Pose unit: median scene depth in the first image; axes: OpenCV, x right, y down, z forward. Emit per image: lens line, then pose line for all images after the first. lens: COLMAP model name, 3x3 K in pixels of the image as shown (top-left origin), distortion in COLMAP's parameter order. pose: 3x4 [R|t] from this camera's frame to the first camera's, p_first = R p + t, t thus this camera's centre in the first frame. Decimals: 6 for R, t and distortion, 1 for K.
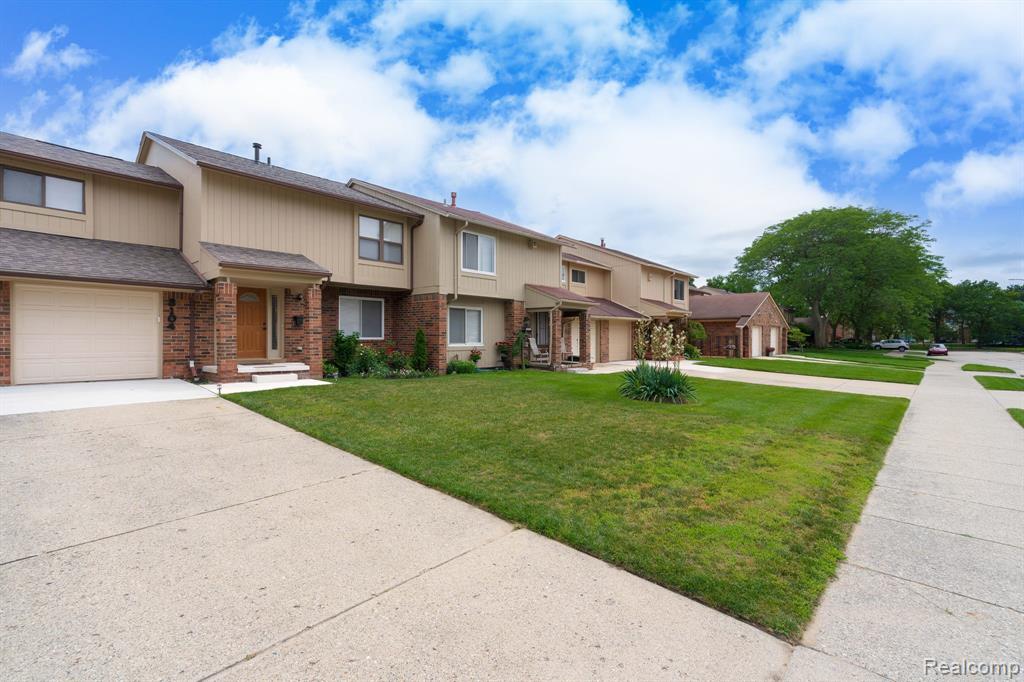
lens RADIAL K [[457.2, 0, 505.0], [0, 457.2, 343.5], [0, 0, 1]] dist [-0.002040, -0.000226]
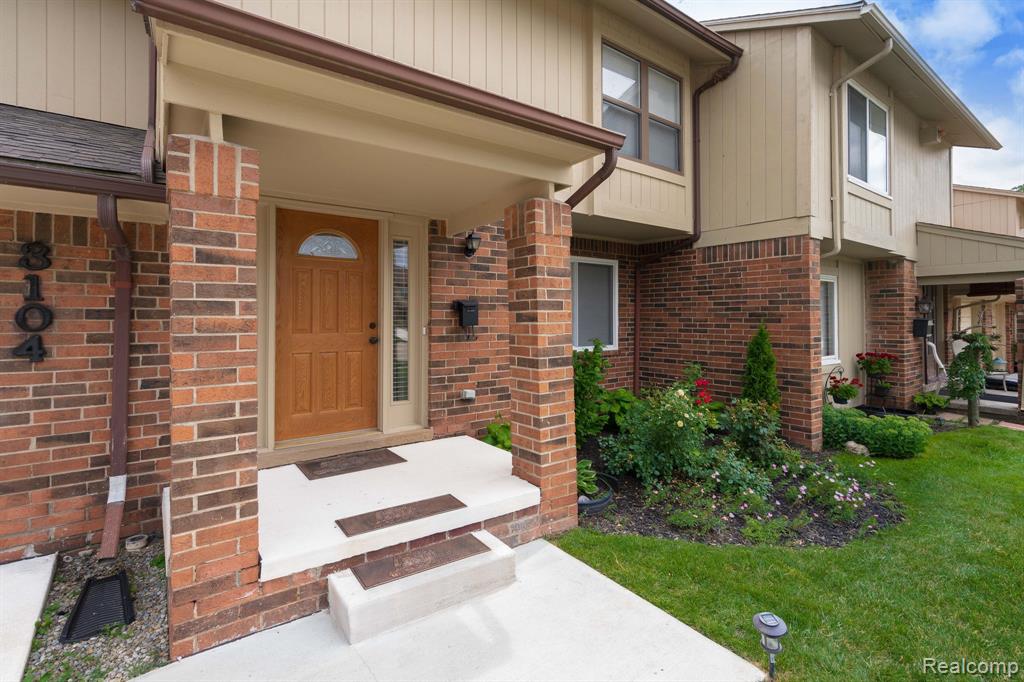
lens RADIAL K [[457.2, 0, 538.6], [0, 457.2, 314.2], [0, 0, 1]] dist [-0.002040, -0.000226]
pose [[0.993889, -0.010857, -0.109847, -0.357454], [0.008182, 0.999660, -0.024777, -0.040809], [0.110079, 0.023726, 0.993640, 0.659159]]
